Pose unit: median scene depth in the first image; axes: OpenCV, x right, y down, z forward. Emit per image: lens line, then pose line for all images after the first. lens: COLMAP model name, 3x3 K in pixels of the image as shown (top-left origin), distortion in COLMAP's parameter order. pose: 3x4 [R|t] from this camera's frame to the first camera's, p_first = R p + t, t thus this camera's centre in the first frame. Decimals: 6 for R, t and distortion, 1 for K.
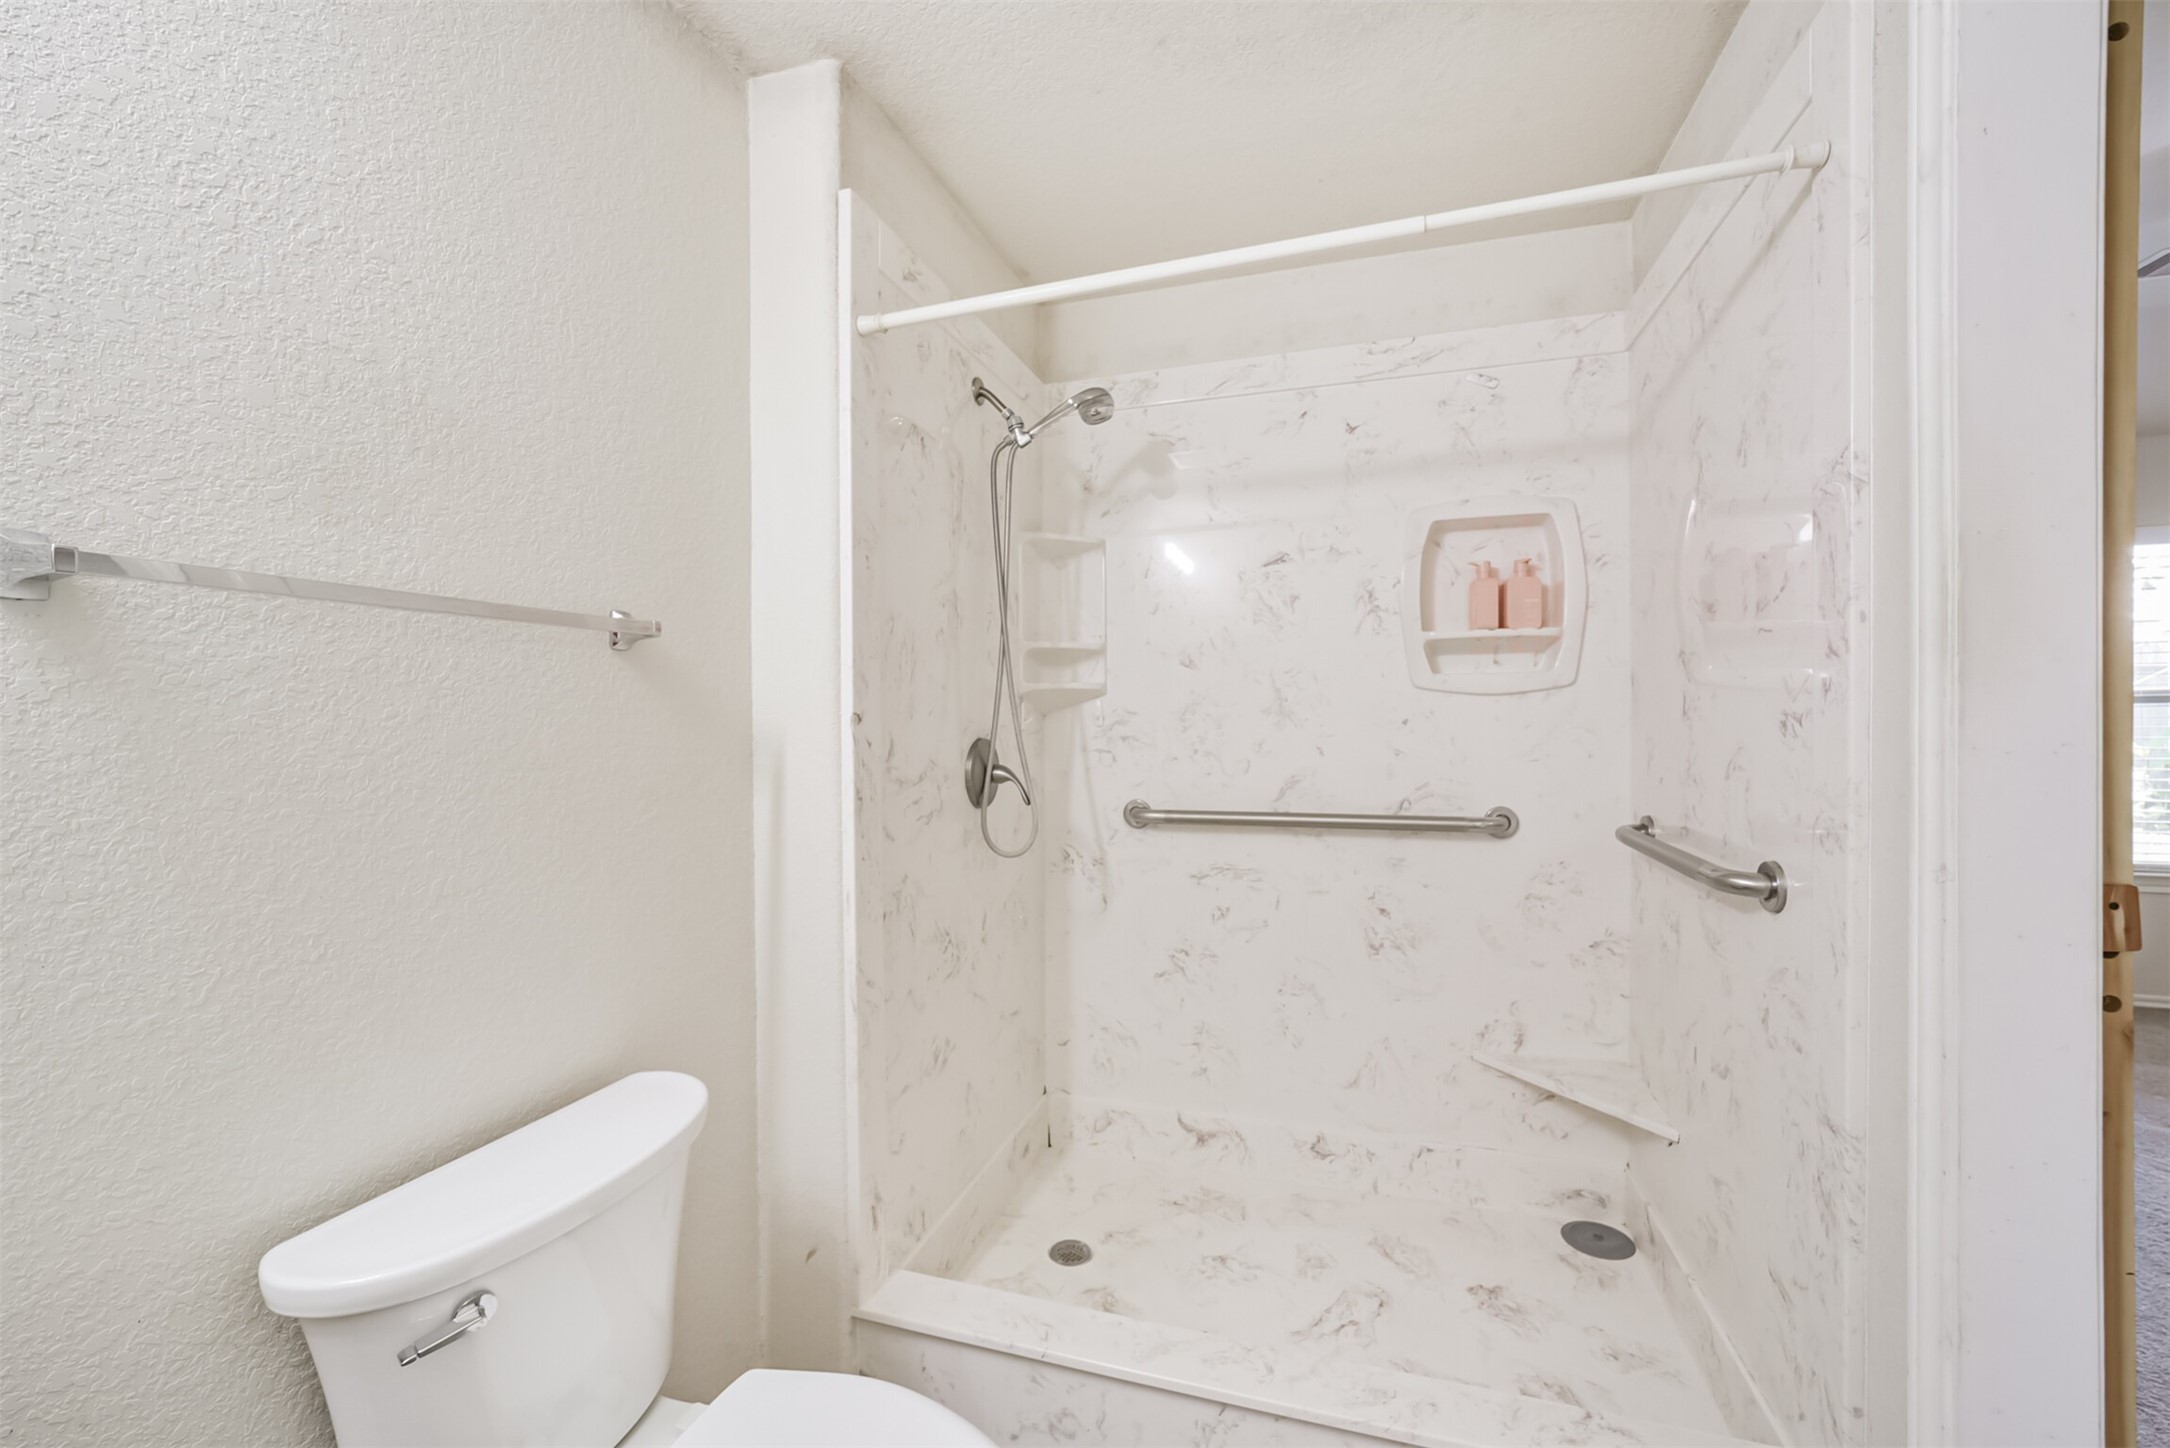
lens RADIAL K [[841.8, 0, 1089.8], [0, 841.8, 719.1], [0, 0, 1]] dist [-0.016741, 0.000088]
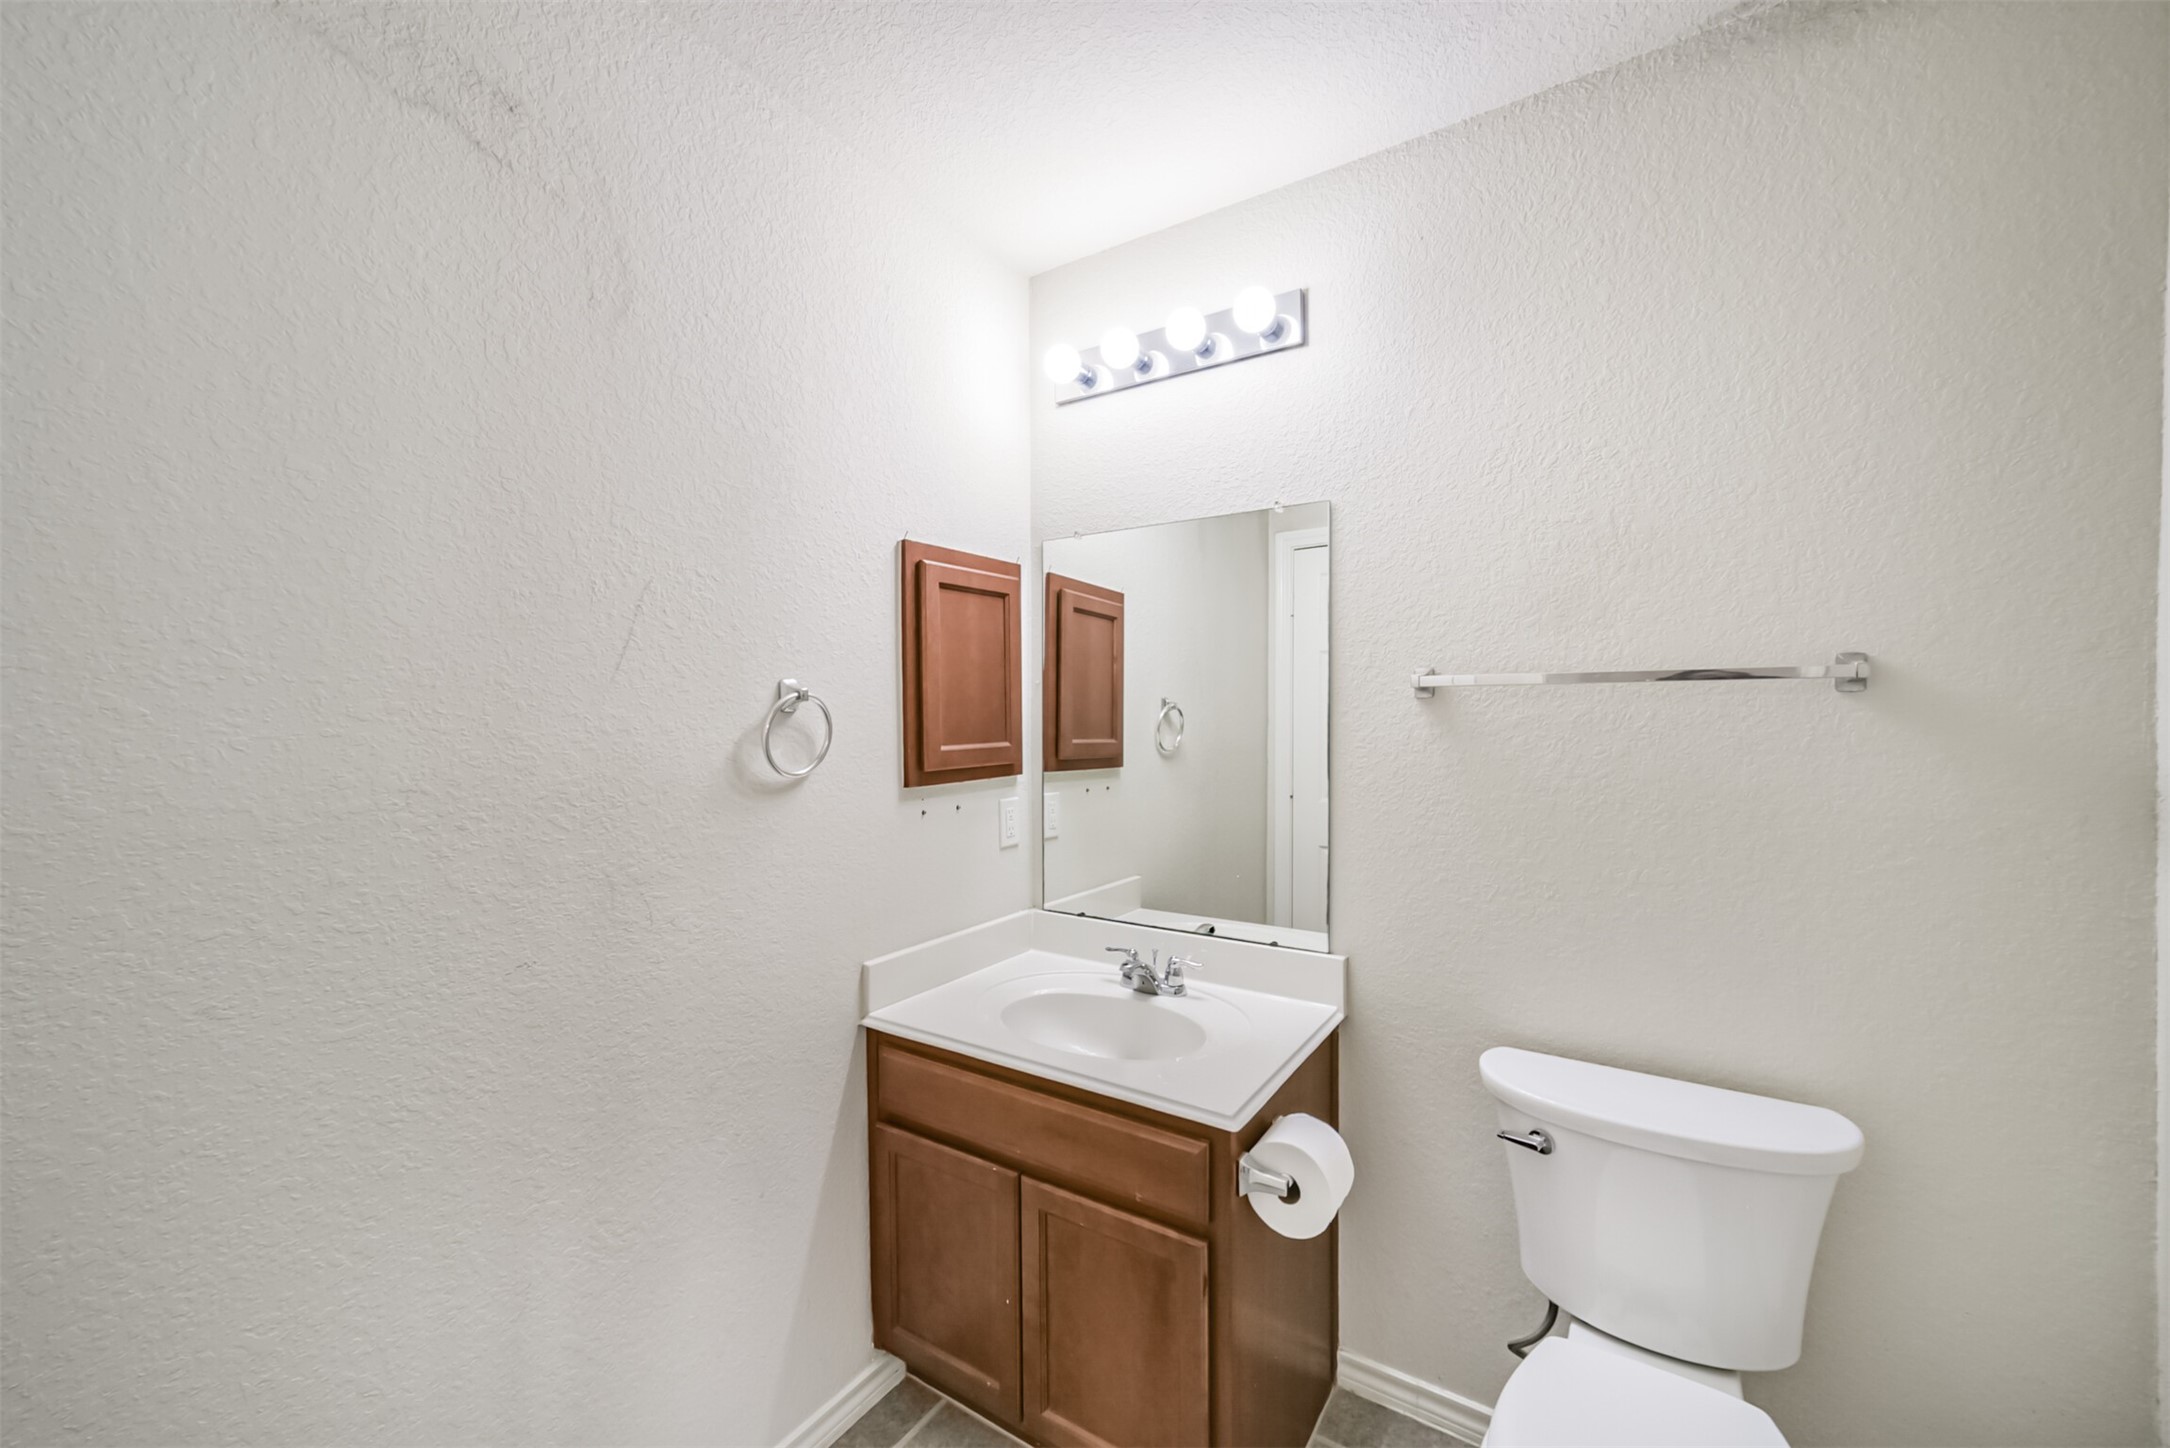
lens RADIAL K [[841.8, 0, 1089.8], [0, 841.8, 719.1], [0, 0, 1]] dist [-0.016741, 0.000088]
pose [[-0.264336, 0.006468, -0.964409, 0.843189], [-0.003436, 0.999965, 0.007648, -0.071343], [0.964425, 0.005336, -0.264304, 0.508457]]
